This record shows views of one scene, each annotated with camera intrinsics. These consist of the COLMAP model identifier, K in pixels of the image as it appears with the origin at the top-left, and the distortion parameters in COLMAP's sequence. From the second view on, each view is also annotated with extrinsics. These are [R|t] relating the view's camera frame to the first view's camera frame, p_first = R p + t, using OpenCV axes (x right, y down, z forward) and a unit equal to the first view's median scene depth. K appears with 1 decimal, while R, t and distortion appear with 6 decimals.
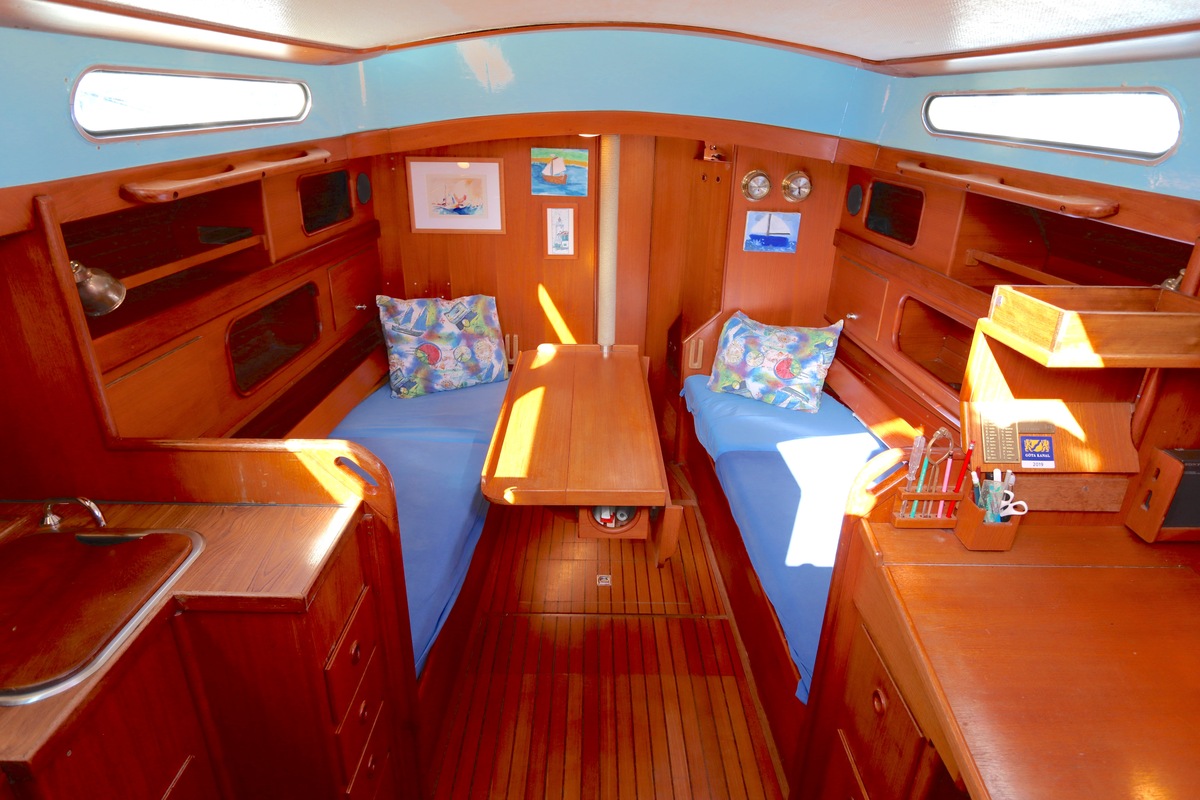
lens RADIAL K [[667.8, 0, 600.0], [0, 667.8, 400.0], [0, 0, 1]] dist [-0.000811, -0.000319]
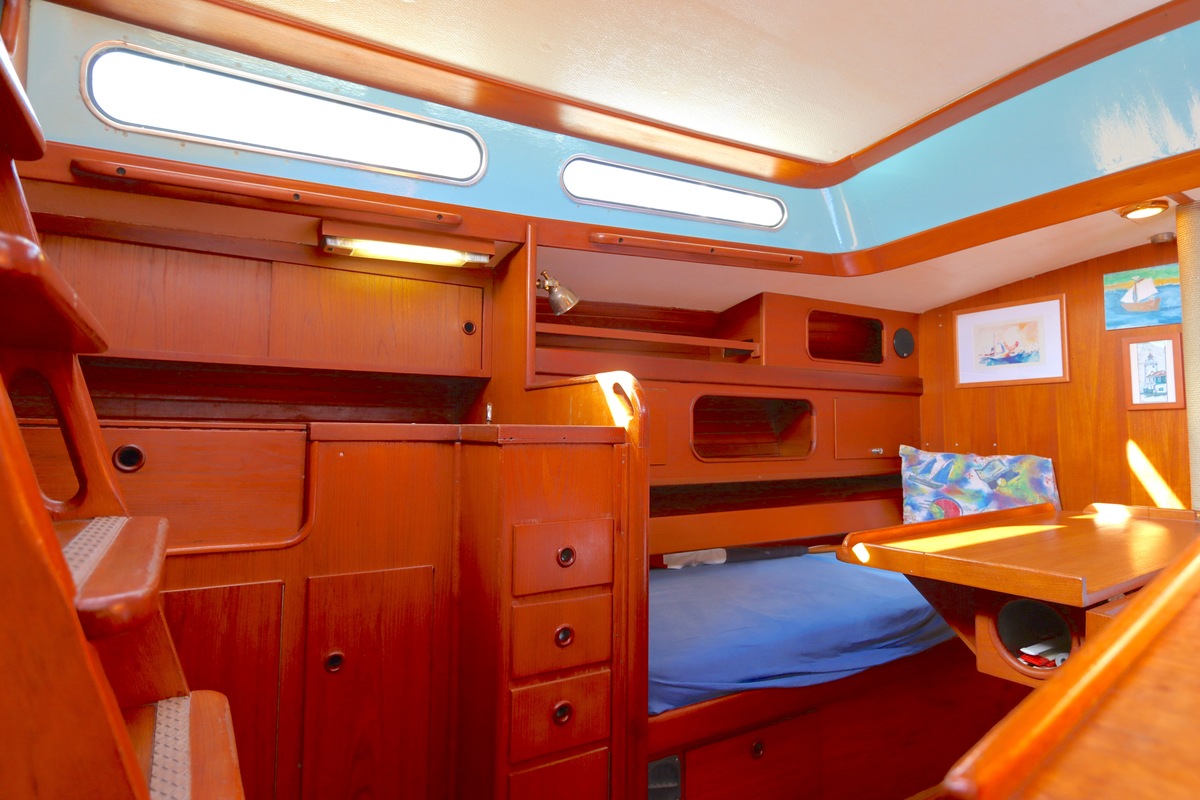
lens RADIAL K [[661.2, 0, 600.0], [0, 661.2, 400.0], [0, 0, 1]] dist [-0.000328, 0.000534]
pose [[0.556133, -0.050493, -0.829558, 0.213526], [-0.313260, 0.911797, -0.265508, 0.169721], [0.769795, 0.407525, 0.491263, 0.176469]]
